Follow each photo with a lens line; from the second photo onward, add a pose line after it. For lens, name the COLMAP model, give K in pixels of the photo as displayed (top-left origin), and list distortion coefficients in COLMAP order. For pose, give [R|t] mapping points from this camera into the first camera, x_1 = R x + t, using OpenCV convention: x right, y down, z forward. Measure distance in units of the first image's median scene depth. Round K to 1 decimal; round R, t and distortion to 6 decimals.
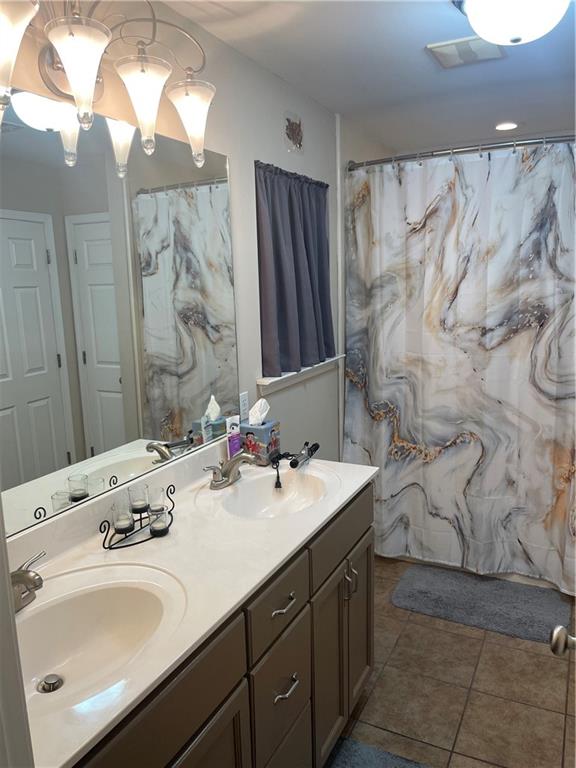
lens RADIAL K [[584.9, 0, 290.4], [0, 584.9, 385.2], [0, 0, 1]] dist [0.059575, -0.053300]
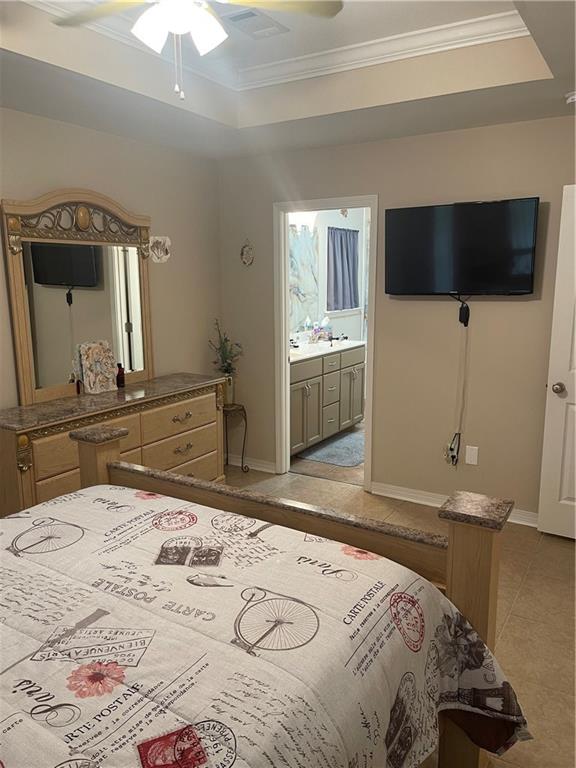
lens RADIAL K [[584.9, 0, 288.6], [0, 584.9, 383.4], [0, 0, 1]] dist [0.059575, -0.053300]
pose [[0.994870, 0.041303, -0.092348, 0.032081], [-0.040084, 0.999083, 0.015026, 0.248539], [0.092884, -0.011247, 0.995613, -1.429839]]
